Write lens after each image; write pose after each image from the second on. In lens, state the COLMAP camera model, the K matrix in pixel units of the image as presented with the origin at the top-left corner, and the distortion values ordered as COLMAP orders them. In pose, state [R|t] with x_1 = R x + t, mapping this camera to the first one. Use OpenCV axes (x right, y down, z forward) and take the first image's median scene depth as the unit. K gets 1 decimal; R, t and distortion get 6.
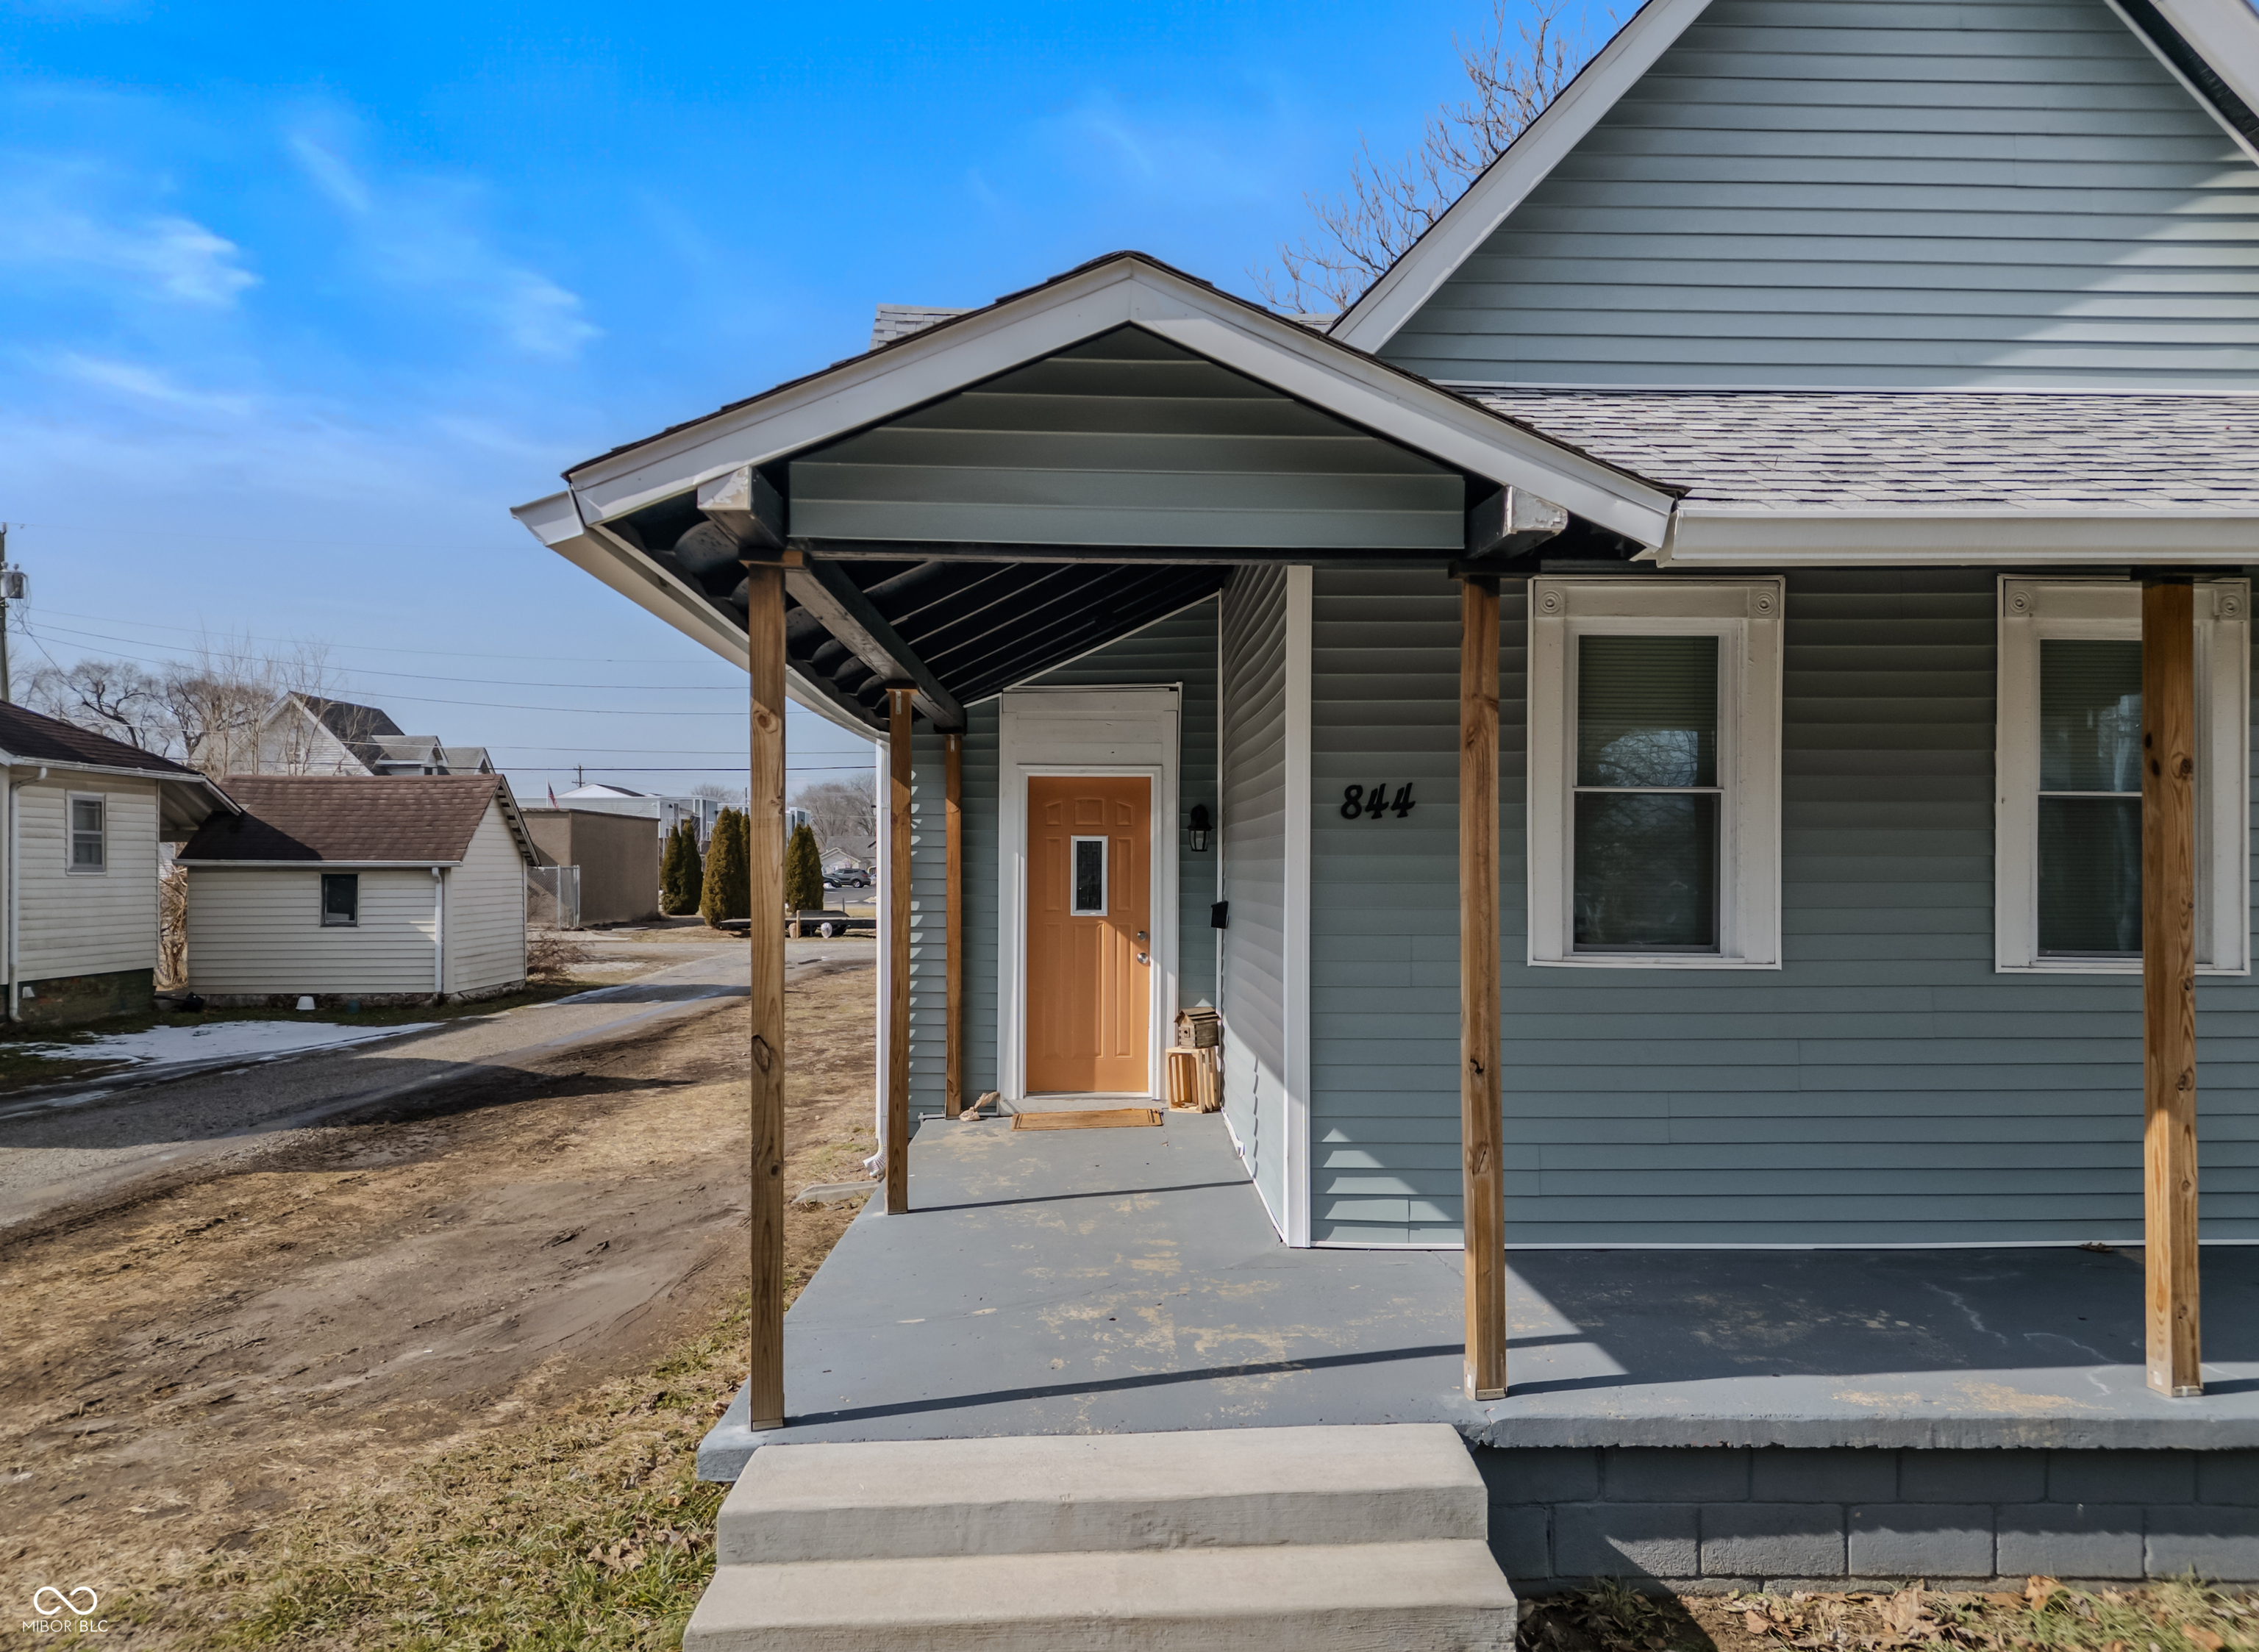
lens RADIAL K [[1562.9, 0, 1251.7], [0, 1562.9, 831.9], [0, 0, 1]] dist [0.025088, 0.001460]
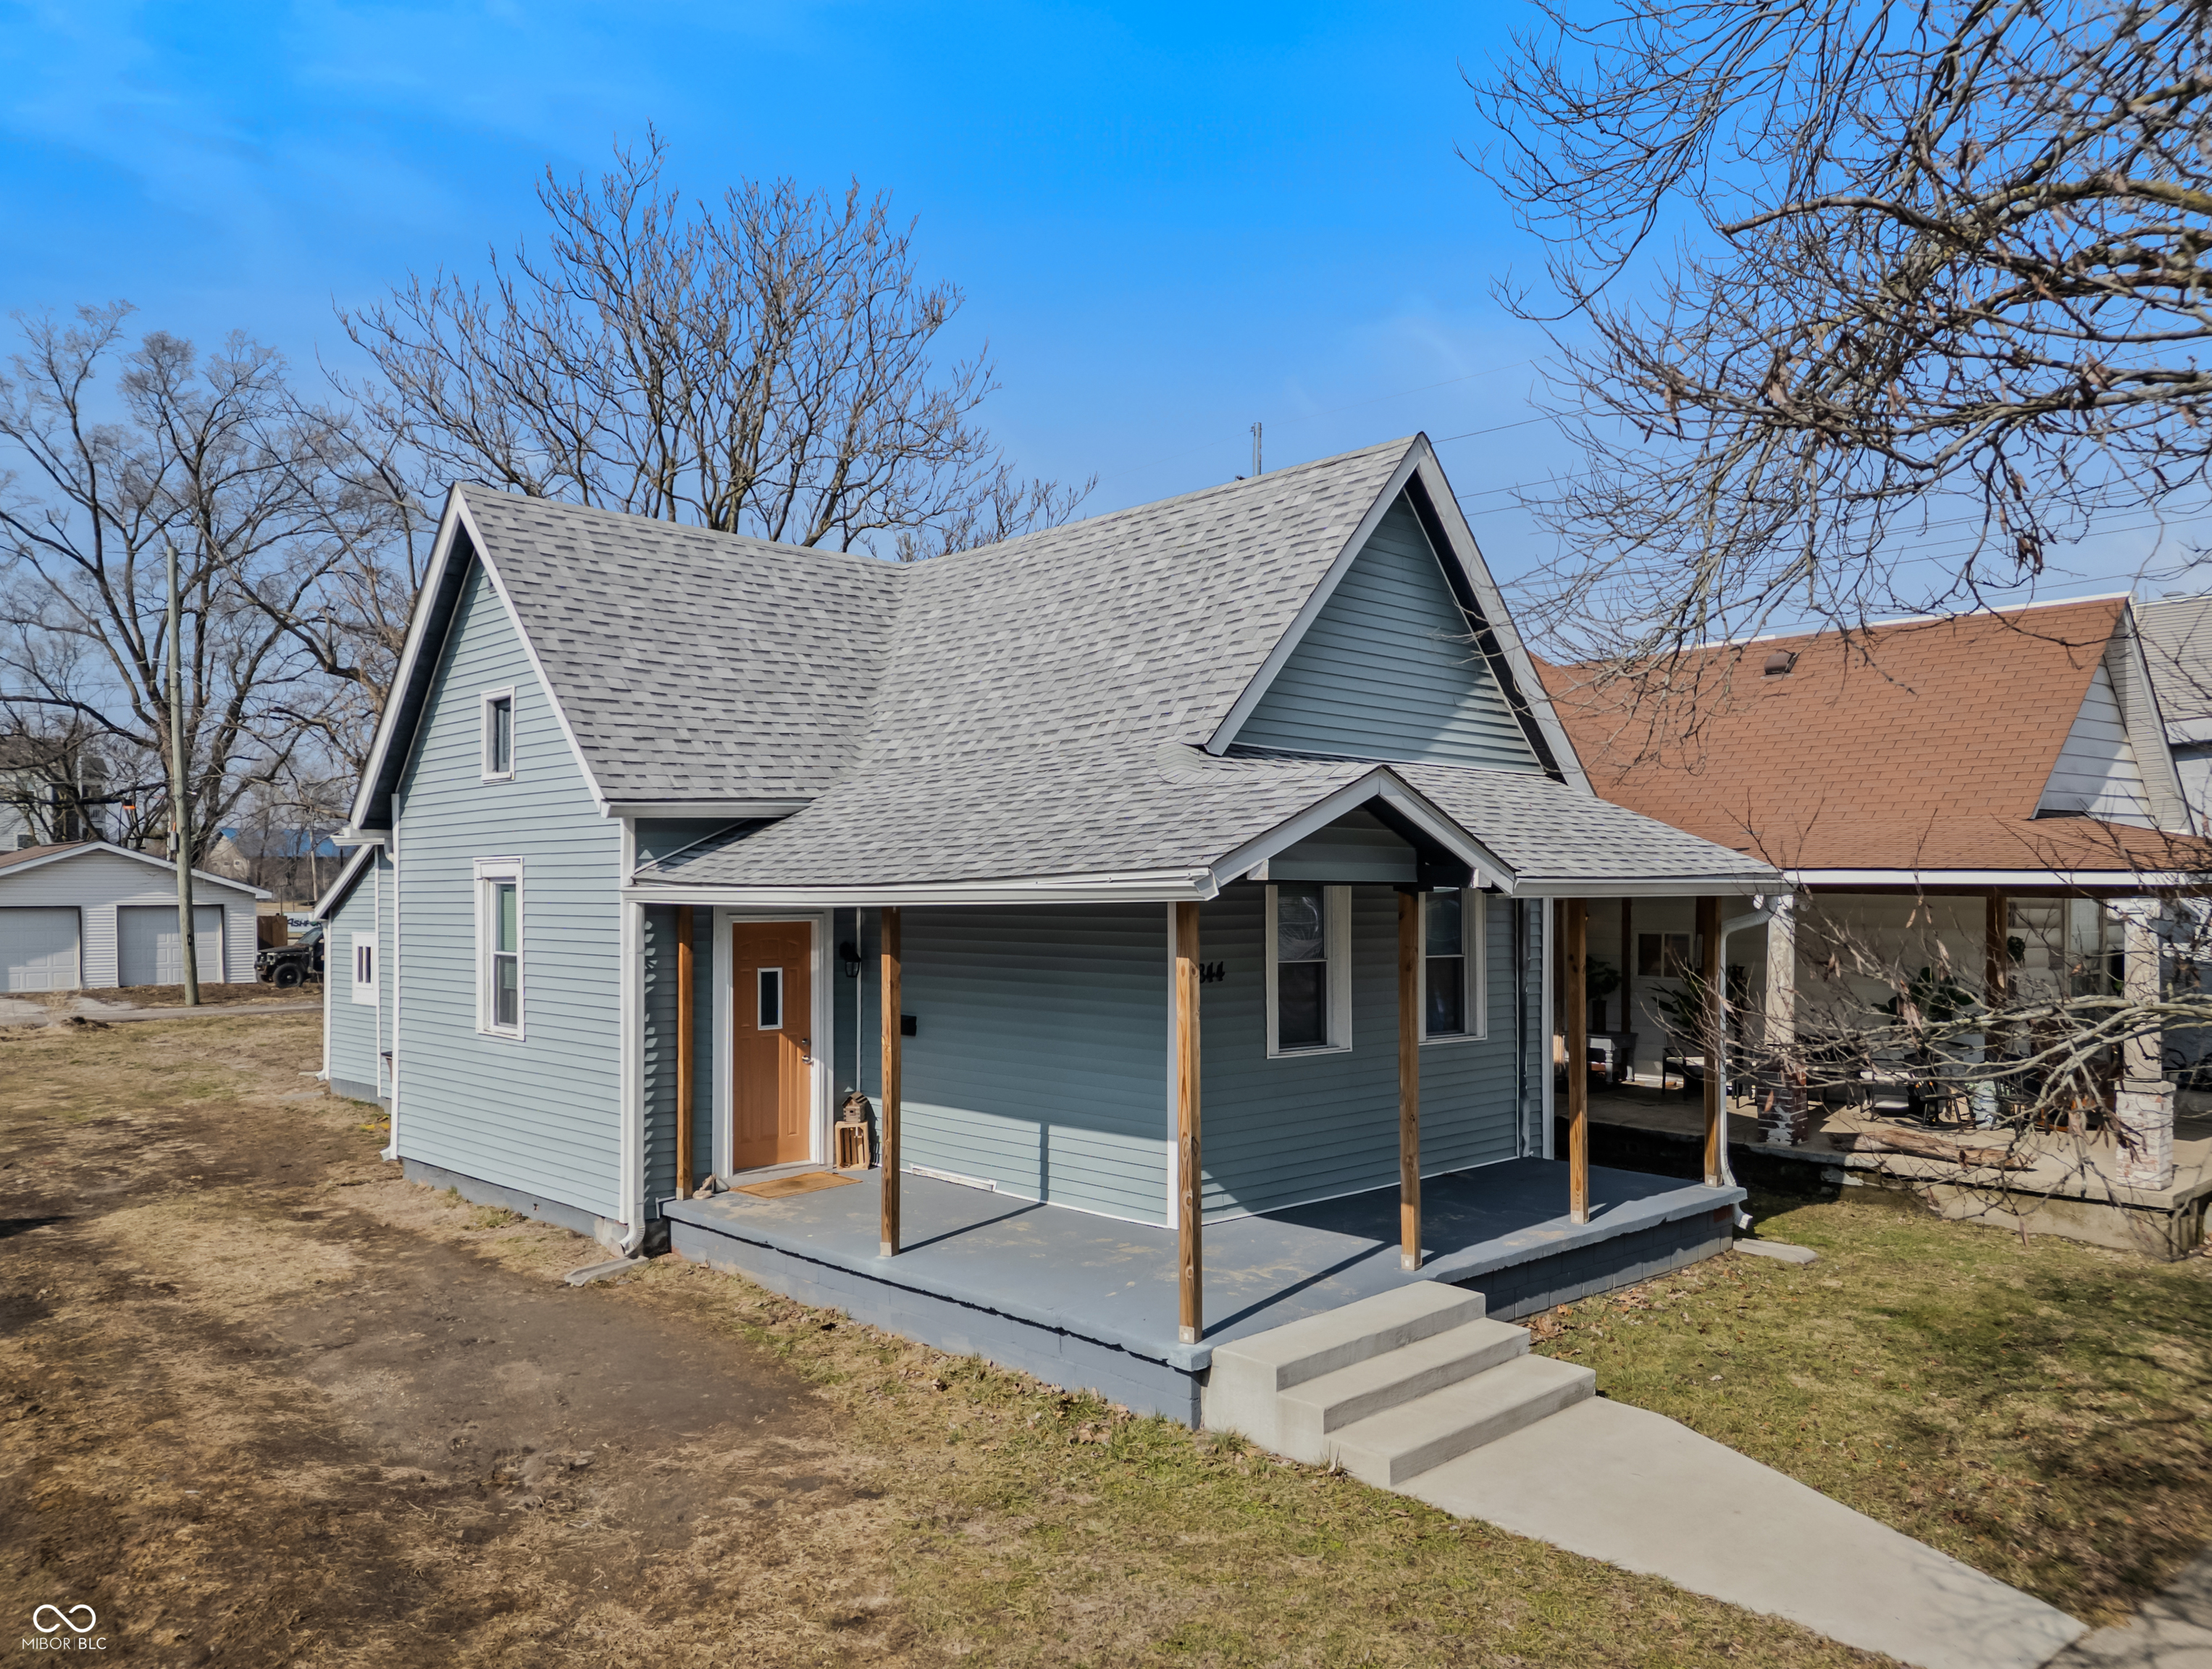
lens RADIAL K [[1579.6, 0, 1106.8], [0, 1579.6, 838.1], [0, 0, 1]] dist [0.037509, 0.001648]
pose [[0.752038, 0.018716, 0.658854, -0.784658], [-0.018332, 0.999804, -0.007476, -0.103590], [-0.658865, -0.006456, 0.752233, -0.180902]]
